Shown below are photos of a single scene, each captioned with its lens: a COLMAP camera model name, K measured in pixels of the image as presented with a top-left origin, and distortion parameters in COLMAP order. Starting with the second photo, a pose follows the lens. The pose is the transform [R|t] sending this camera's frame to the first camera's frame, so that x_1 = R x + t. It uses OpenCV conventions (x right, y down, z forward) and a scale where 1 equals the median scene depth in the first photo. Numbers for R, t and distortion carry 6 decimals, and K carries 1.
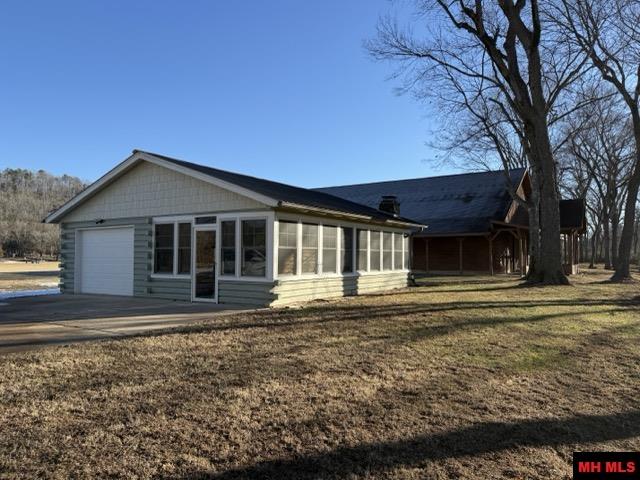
lens RADIAL K [[465.2, 0, 319.4], [0, 465.2, 239.0], [0, 0, 1]] dist [-0.002143, -0.000893]
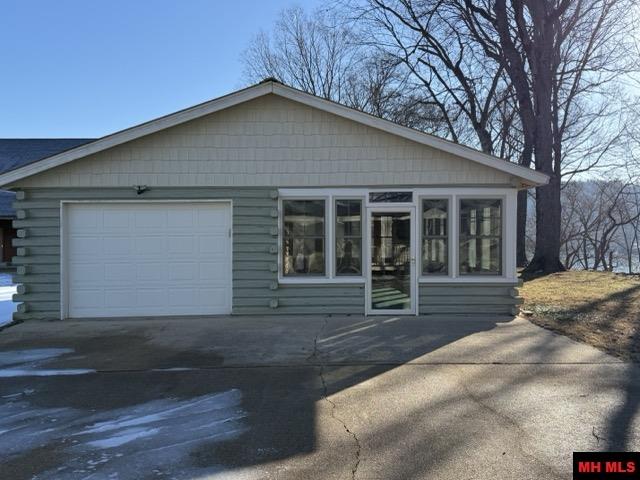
lens RADIAL K [[608.2, 0, 319.8], [0, 608.2, 240.9], [0, 0, 1]] dist [0.111380, 0.000000]
pose [[0.853657, -0.004857, 0.520813, -0.778039], [-0.011307, 0.999548, 0.027856, 0.000991], [-0.520713, -0.029668, 0.853216, 0.270854]]
